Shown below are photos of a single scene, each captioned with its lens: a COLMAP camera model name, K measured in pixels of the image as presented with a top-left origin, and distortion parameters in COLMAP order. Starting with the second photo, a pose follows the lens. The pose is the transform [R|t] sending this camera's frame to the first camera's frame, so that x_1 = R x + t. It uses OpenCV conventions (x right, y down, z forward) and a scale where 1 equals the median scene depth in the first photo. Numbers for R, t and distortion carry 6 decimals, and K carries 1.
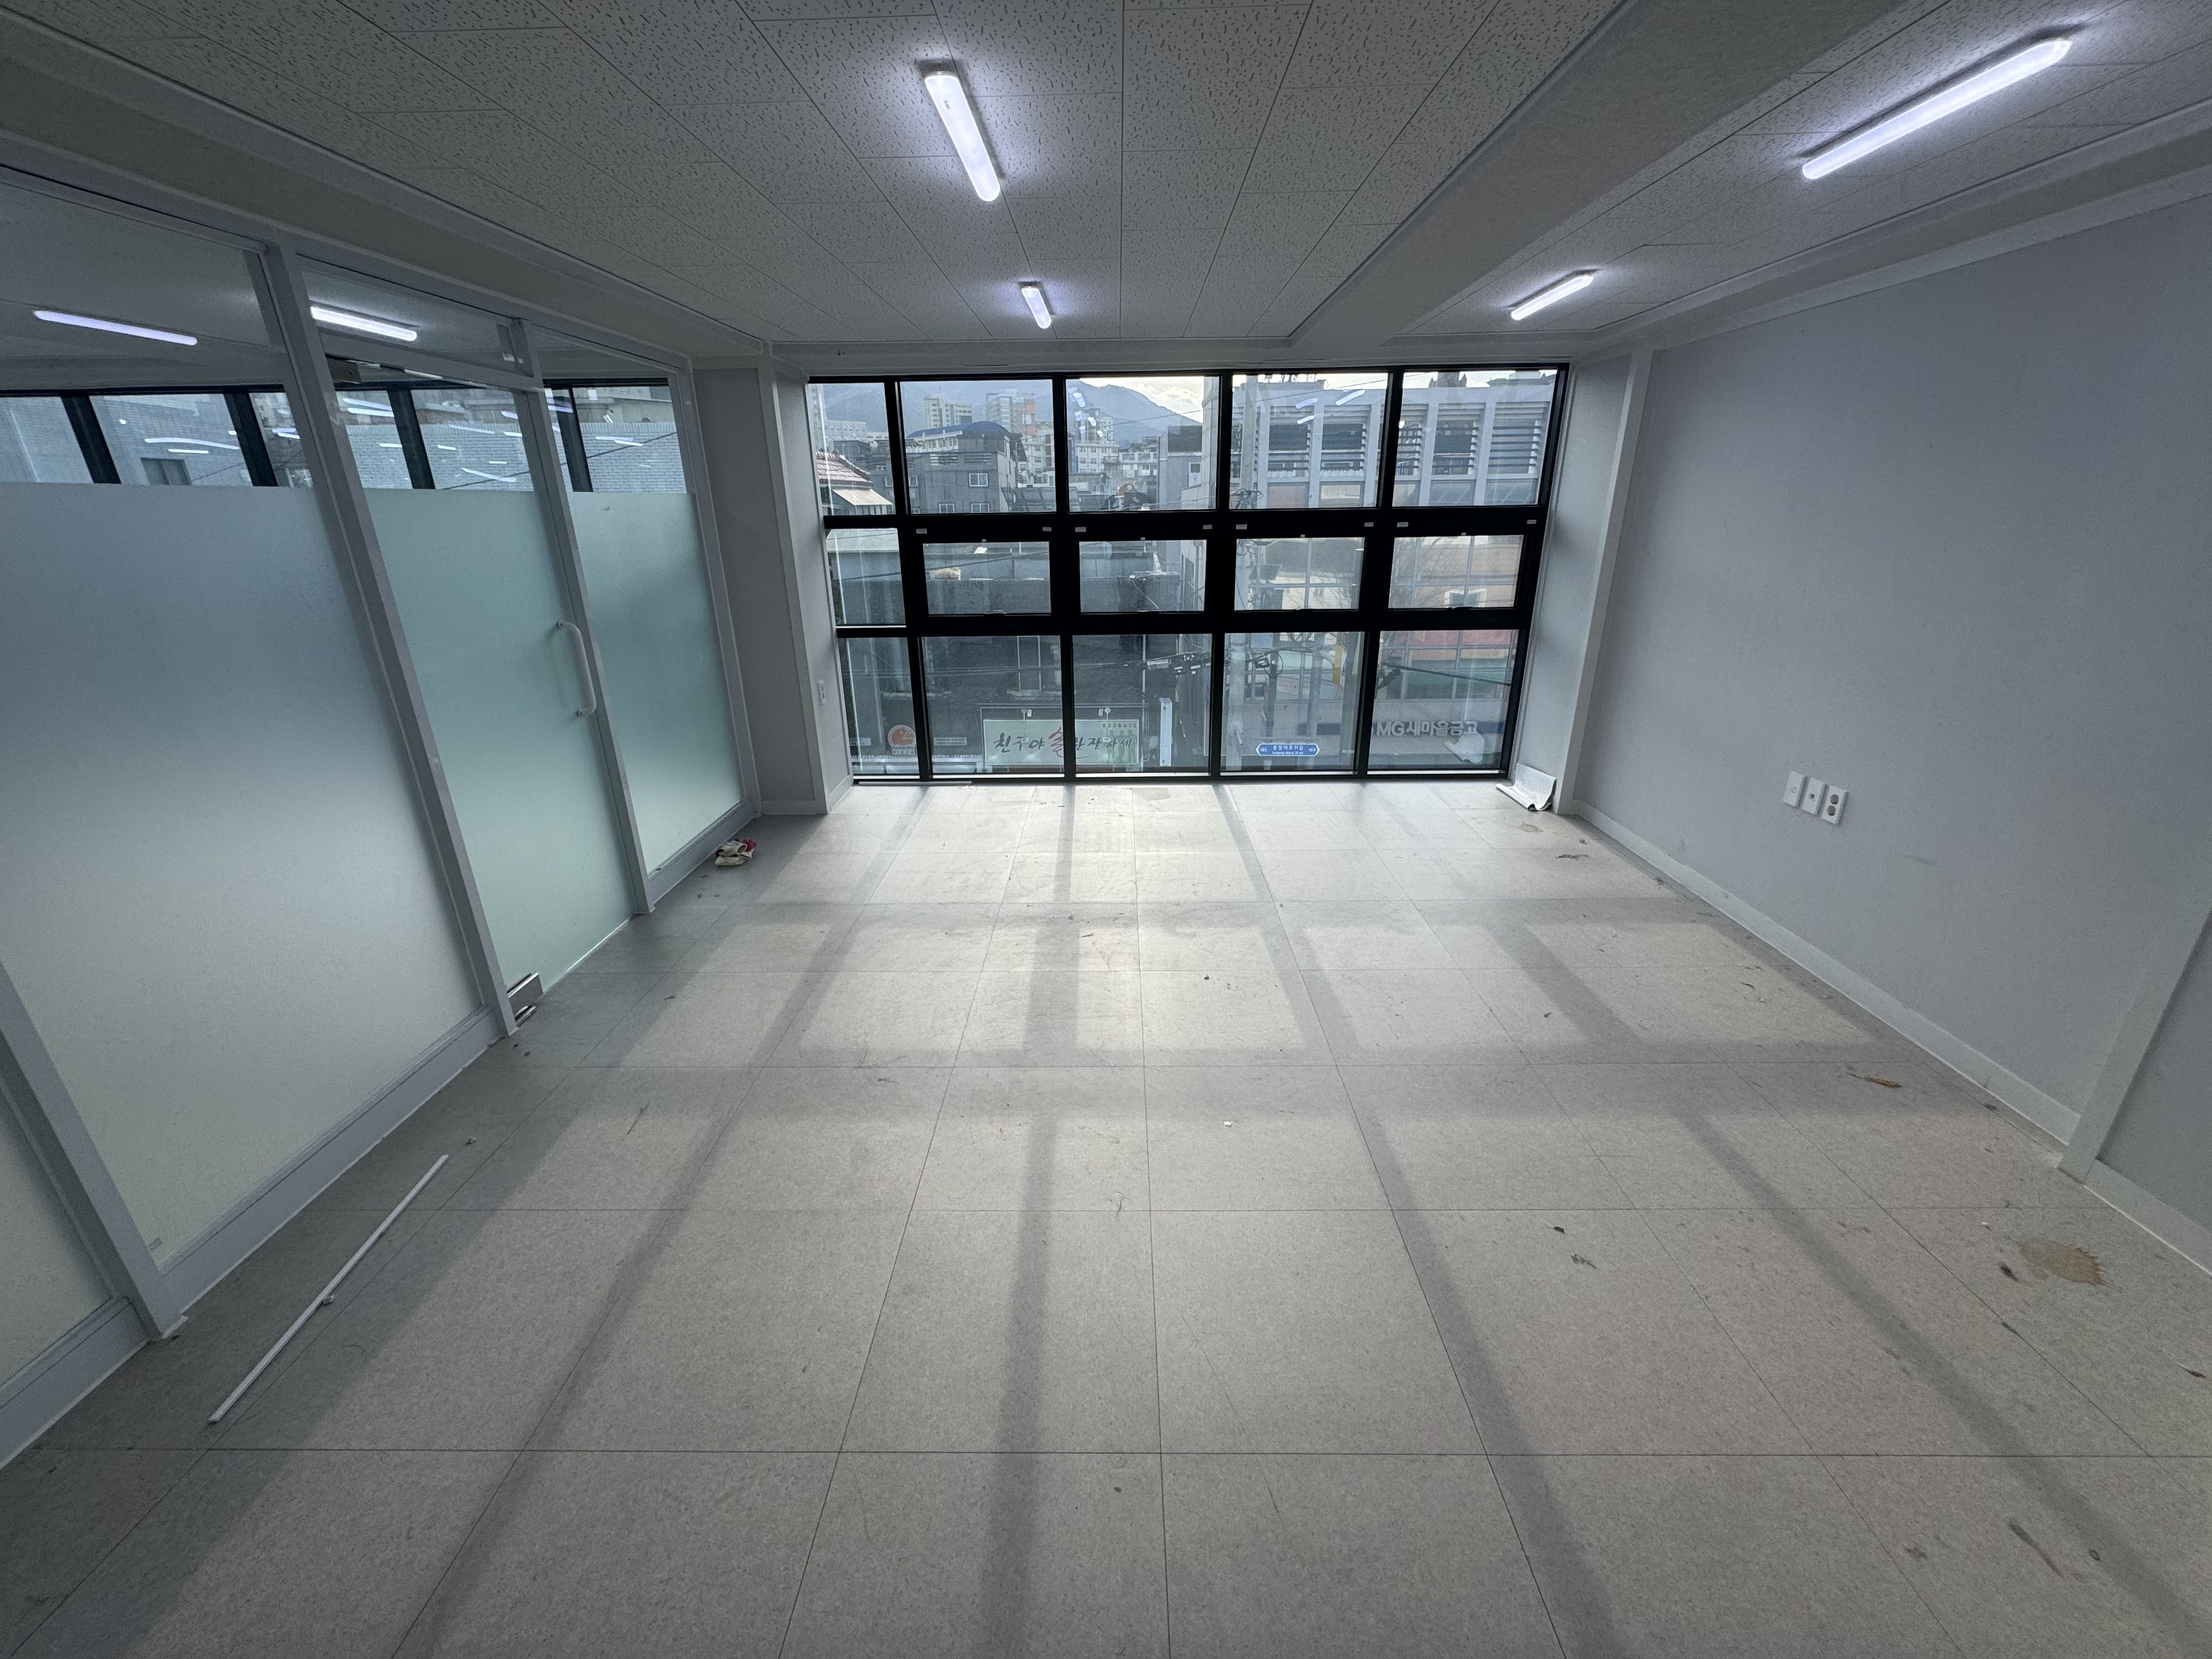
lens RADIAL K [[879.7, 0, 1106.0], [0, 879.7, 829.5], [0, 0, 1]] dist [-0.001082, 0.000164]
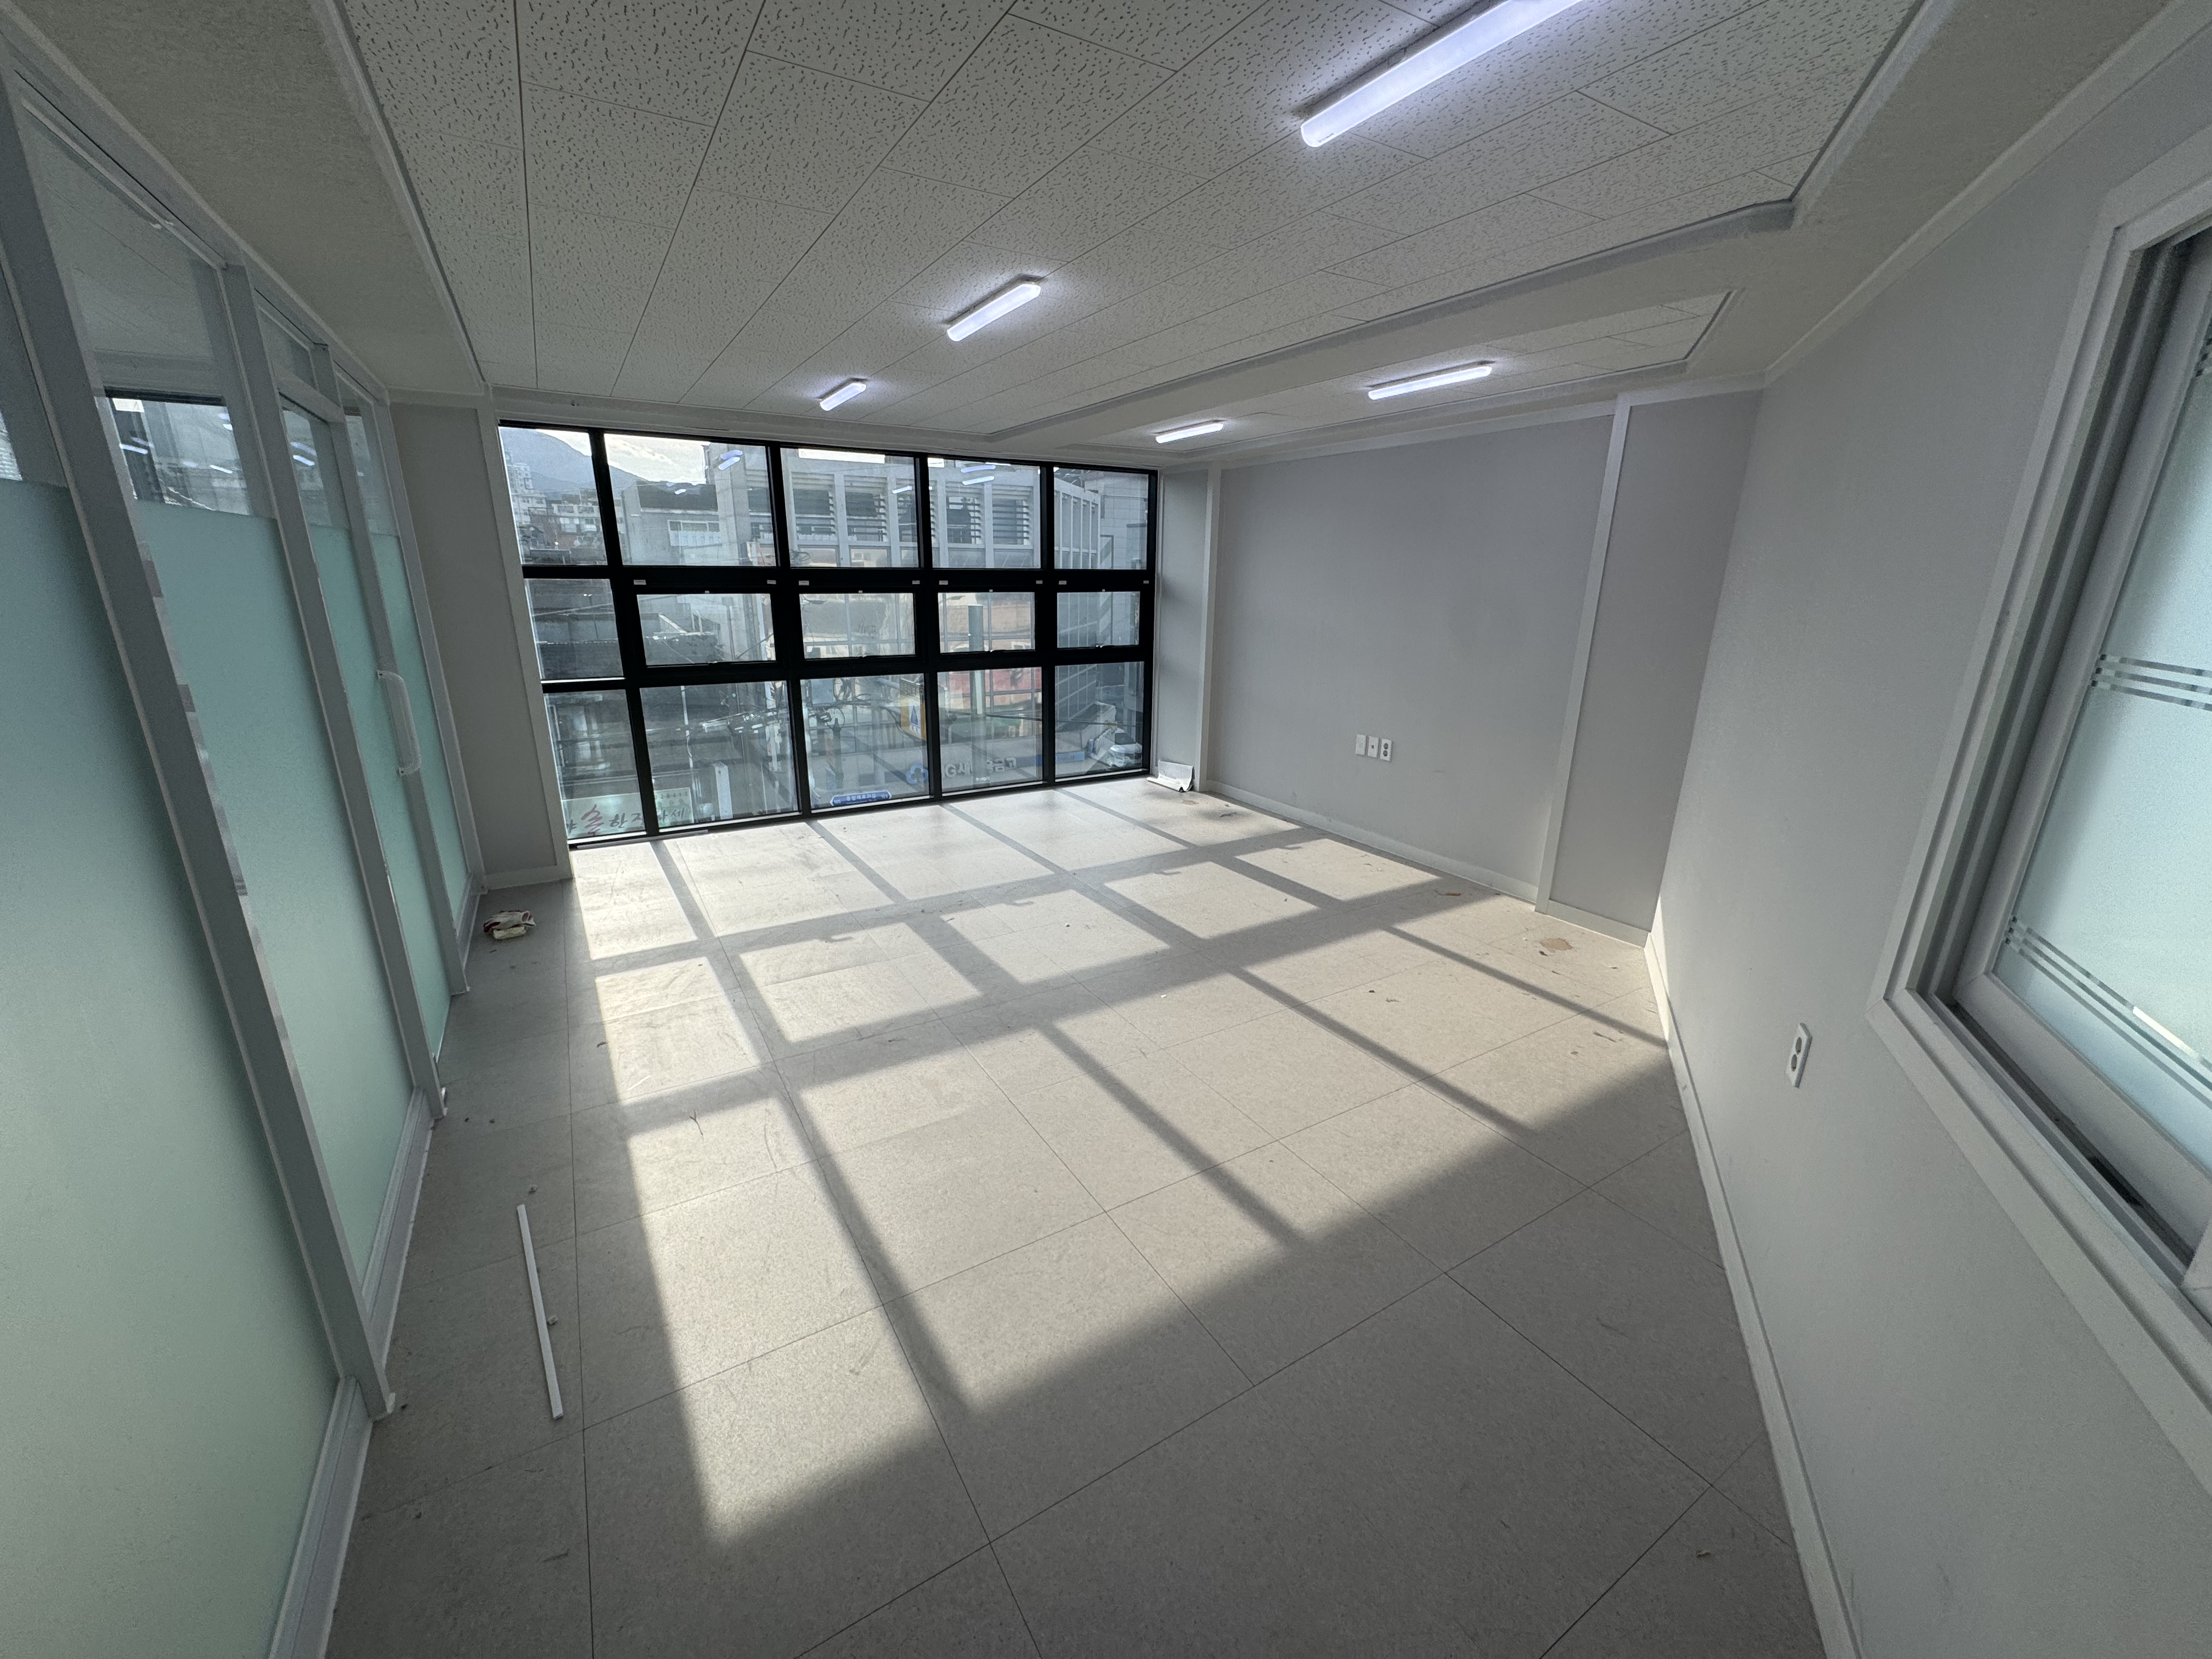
lens RADIAL K [[879.7, 0, 1106.0], [0, 879.7, 829.5], [0, 0, 1]] dist [-0.001082, 0.000164]
pose [[0.847177, -0.130062, 0.515146, -0.312601], [0.163174, 0.986409, -0.019301, 0.041890], [-0.505634, 0.100409, 0.856885, -0.090462]]
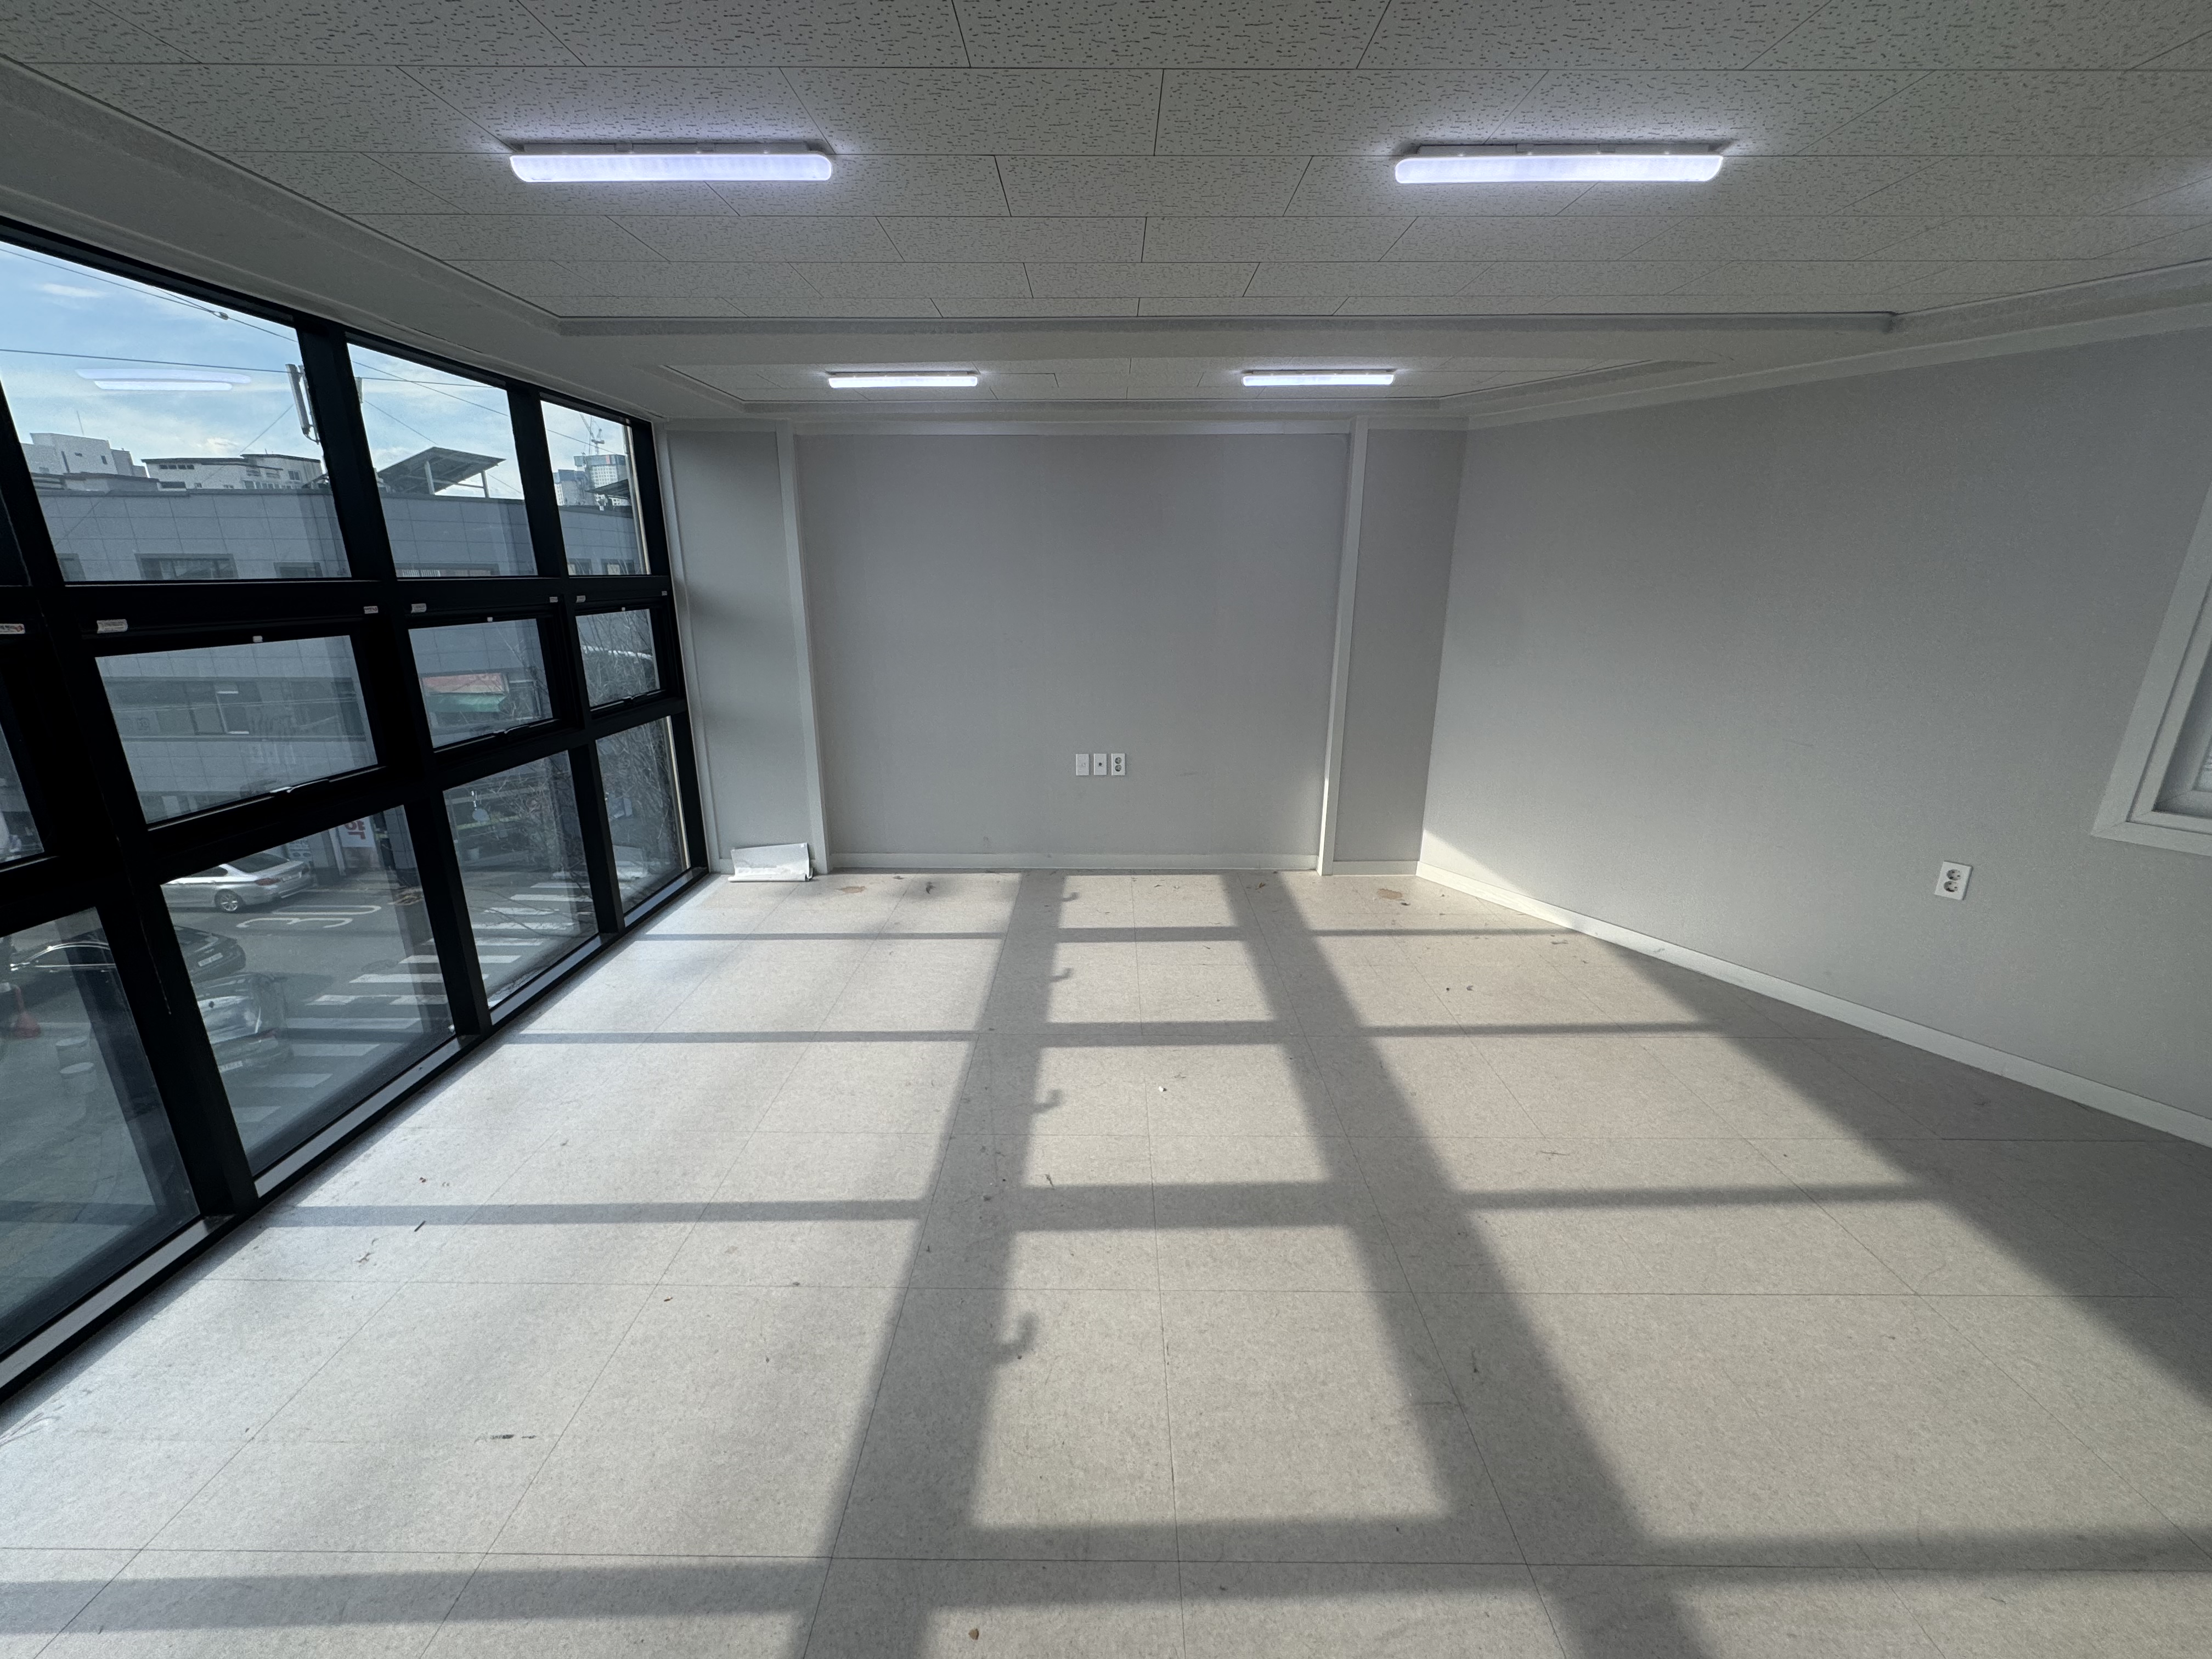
lens RADIAL K [[882.8, 0, 1106.0], [0, 882.8, 829.5], [0, 0, 1]] dist [0.001491, 0.000272]
pose [[-0.015172, -0.269348, 0.962923, -0.440929], [0.344052, 0.902821, 0.257957, -0.208863], [-0.938828, 0.335209, 0.078972, 0.585002]]
